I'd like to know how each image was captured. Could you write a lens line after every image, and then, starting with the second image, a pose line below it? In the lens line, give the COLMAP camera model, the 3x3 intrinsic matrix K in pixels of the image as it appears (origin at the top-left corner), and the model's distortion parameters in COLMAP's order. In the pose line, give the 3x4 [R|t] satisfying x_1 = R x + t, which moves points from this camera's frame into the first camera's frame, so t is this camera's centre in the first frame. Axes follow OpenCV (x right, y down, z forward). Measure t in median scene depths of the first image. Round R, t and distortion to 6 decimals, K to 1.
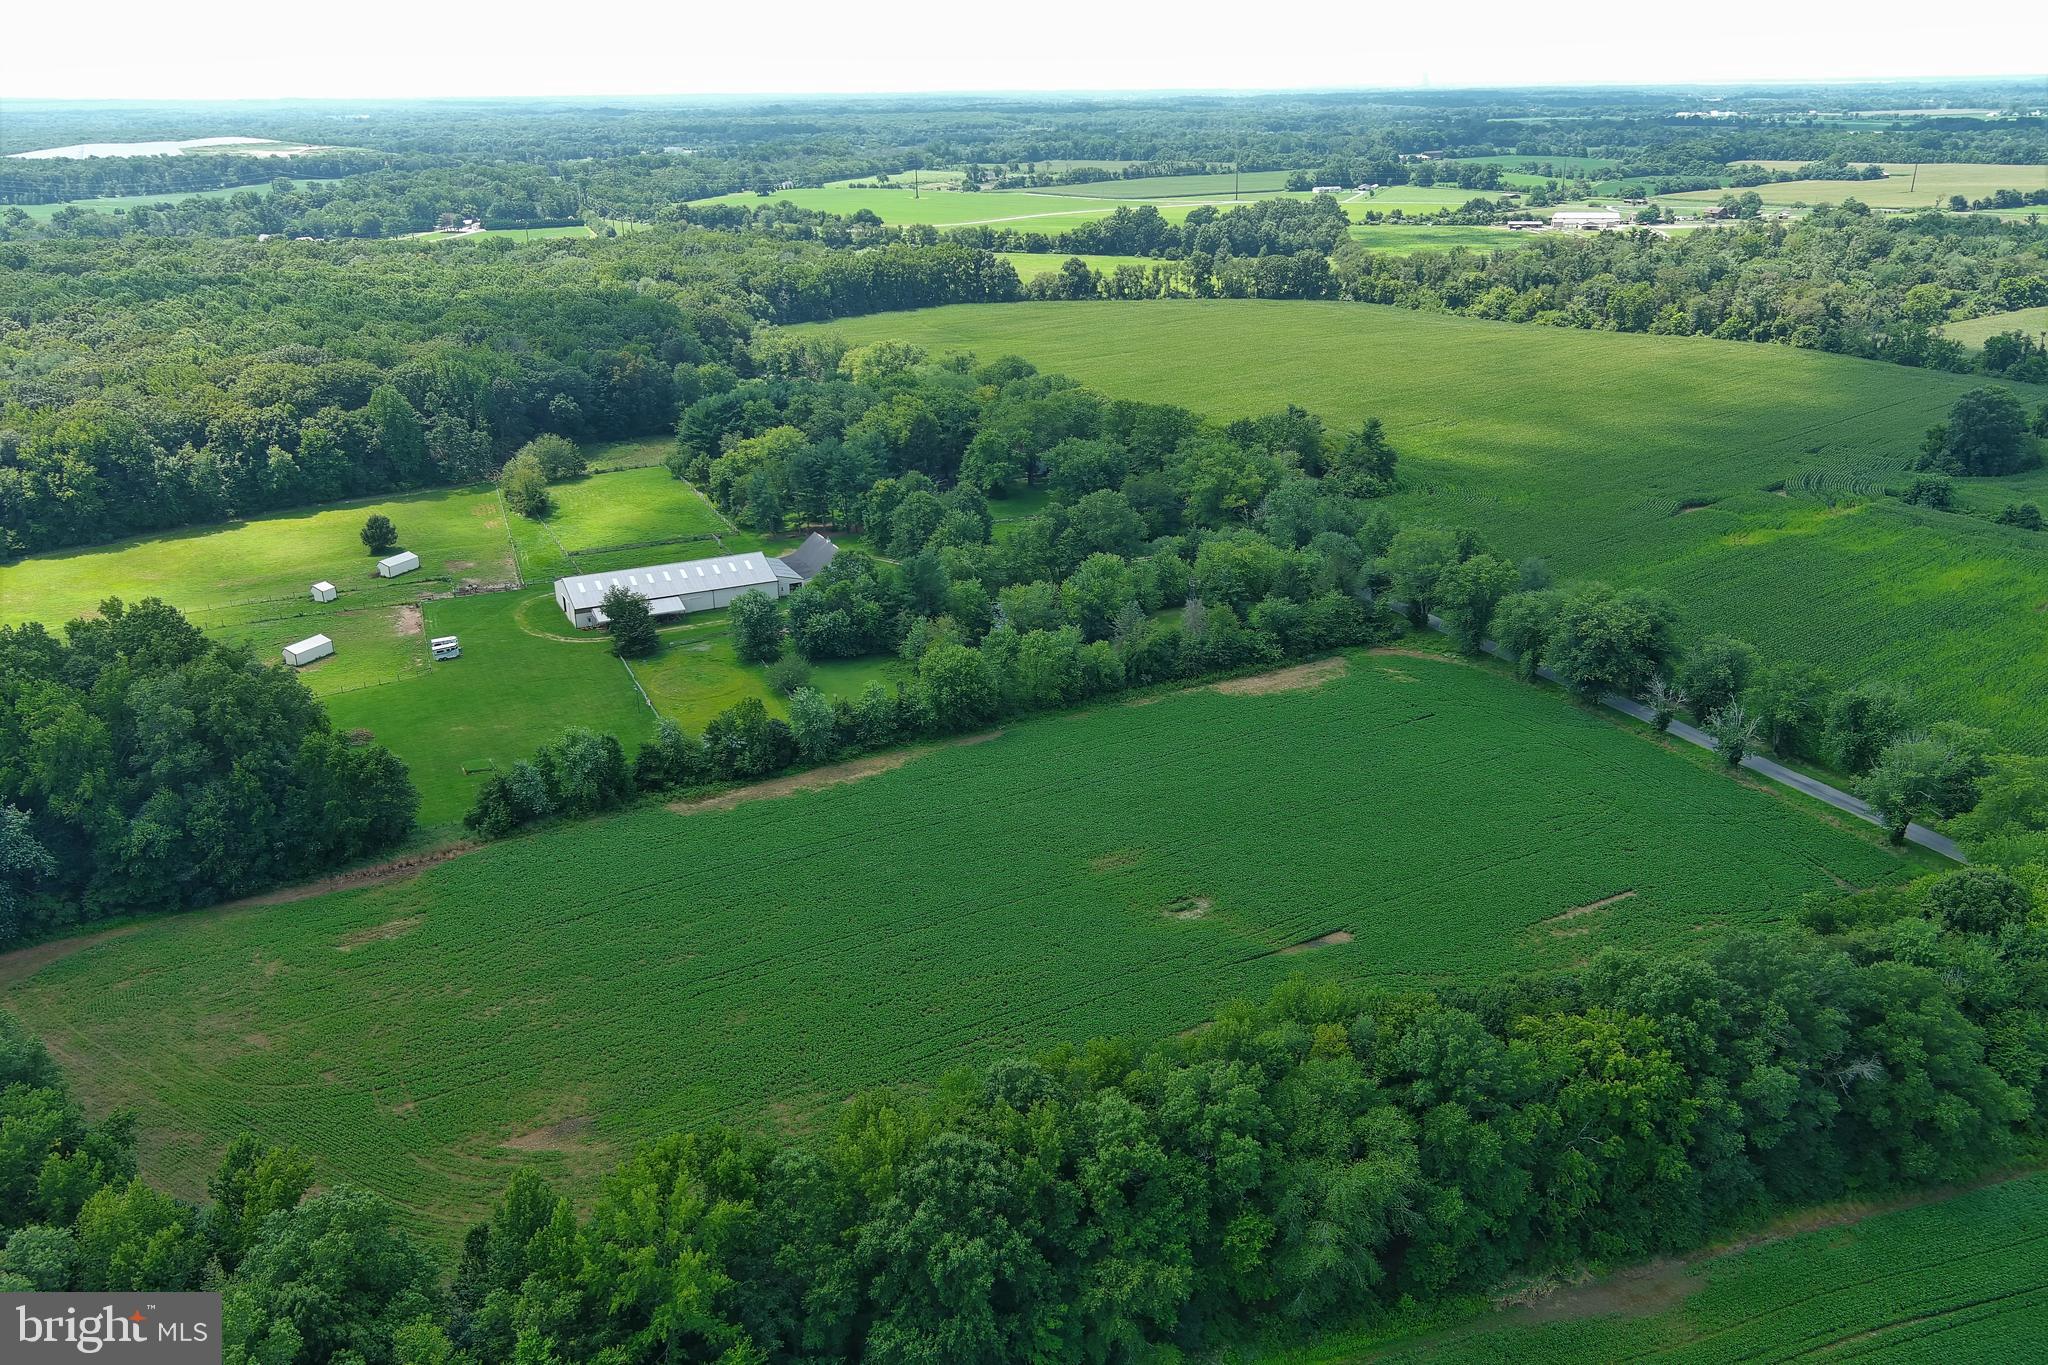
lens RADIAL K [[1570.3, 0, 1017.3], [0, 1570.3, 715.8], [0, 0, 1]] dist [0.015501, -0.005782]
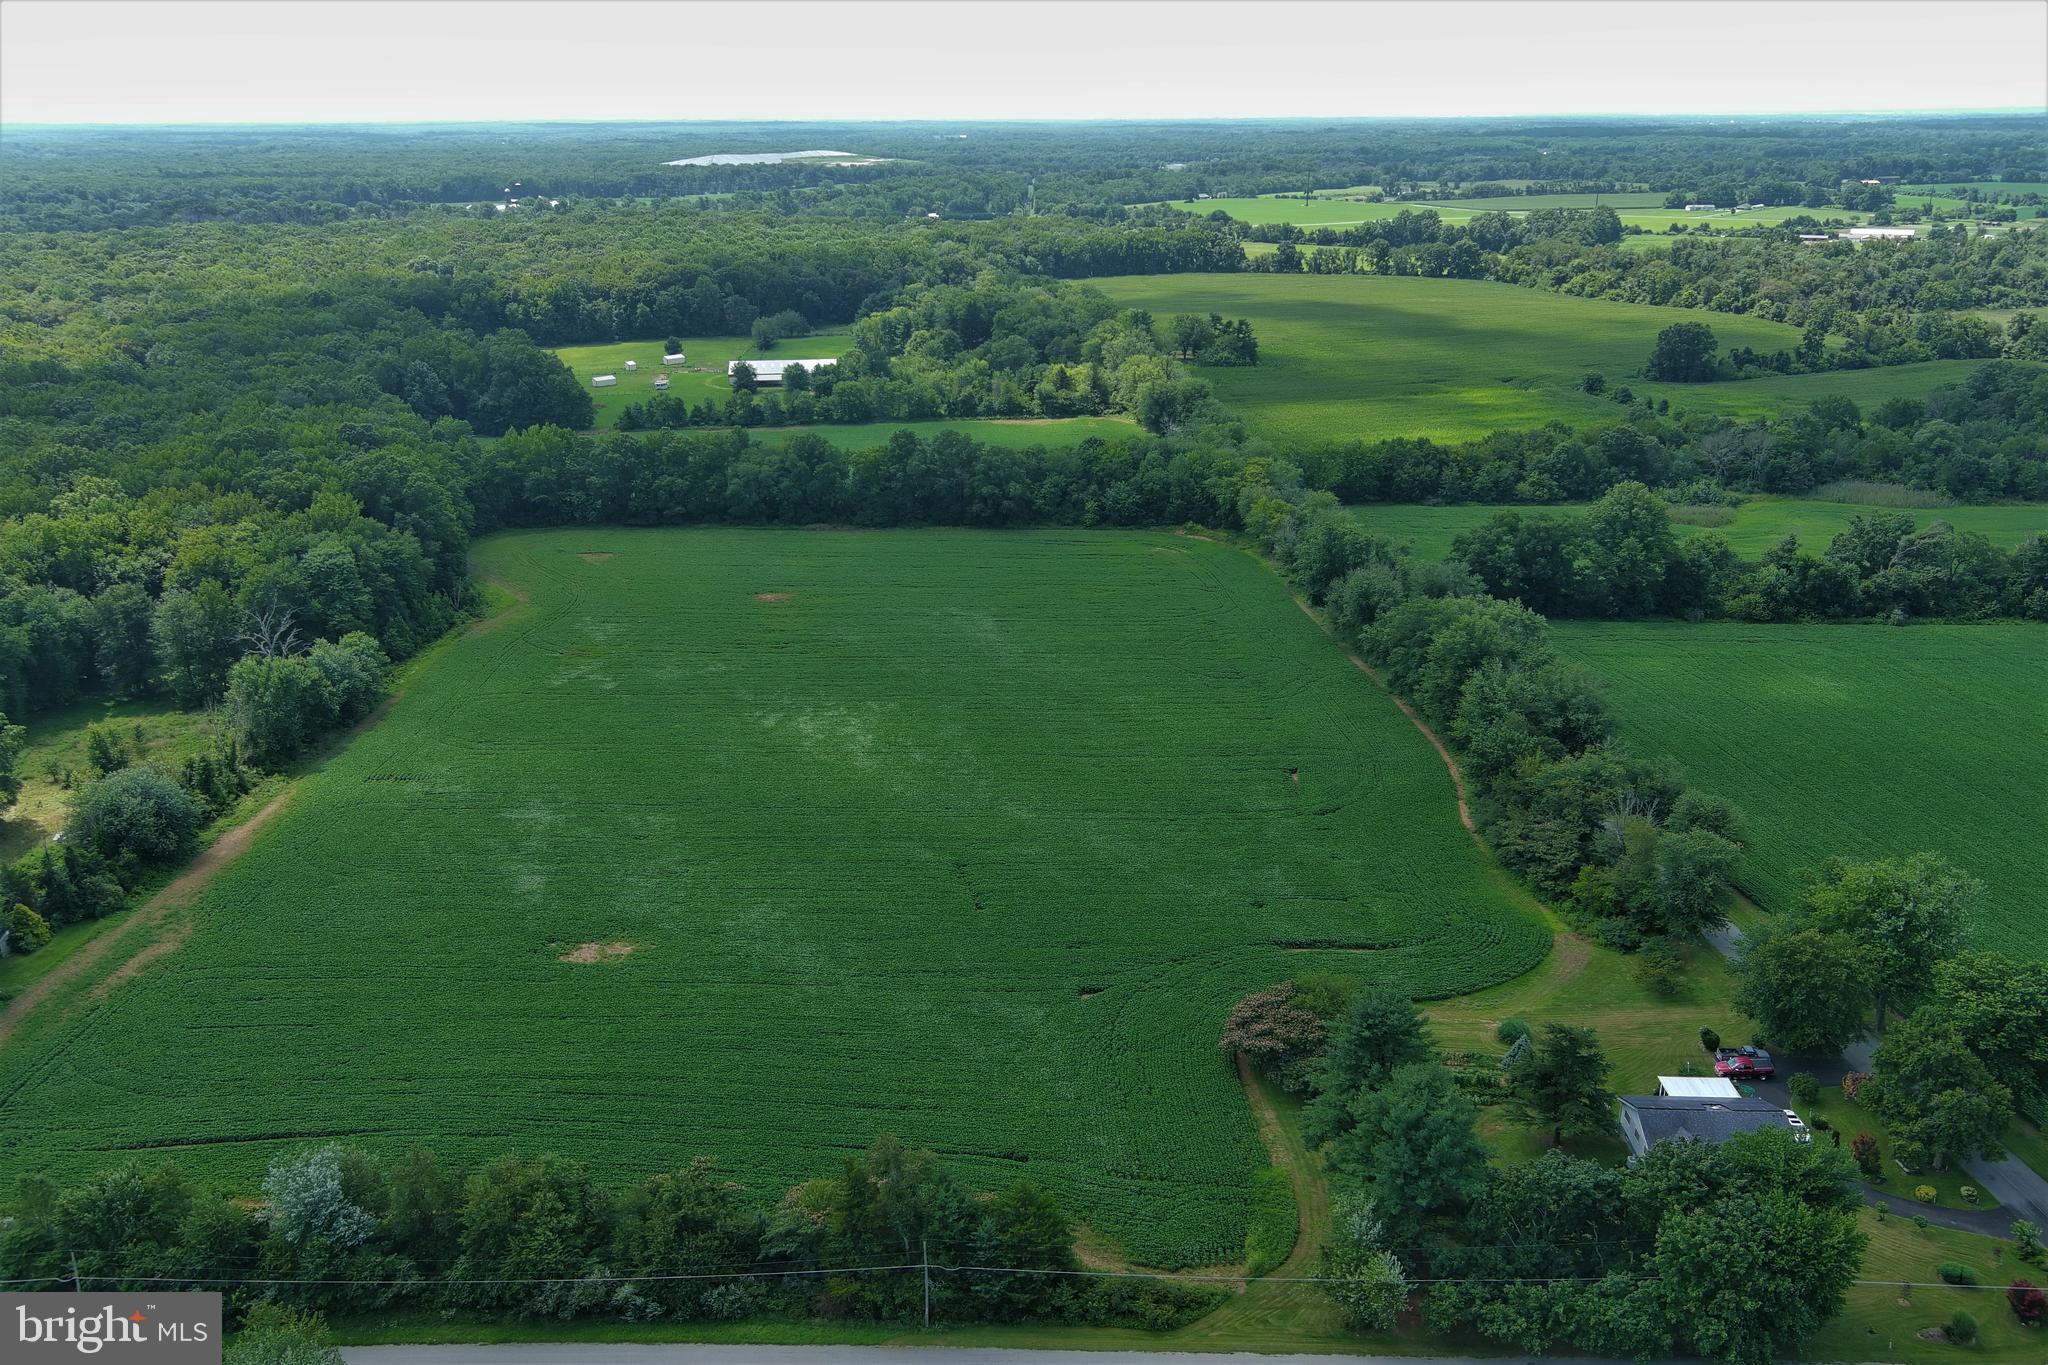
lens RADIAL K [[1570.3, 0, 1017.3], [0, 1570.3, 715.8], [0, 0, 1]] dist [0.015501, -0.005782]
pose [[0.936545, 0.129592, -0.325714, 0.304467], [-0.133874, 0.990954, 0.009336, 0.116941], [0.323977, 0.034861, 0.945422, -0.293608]]
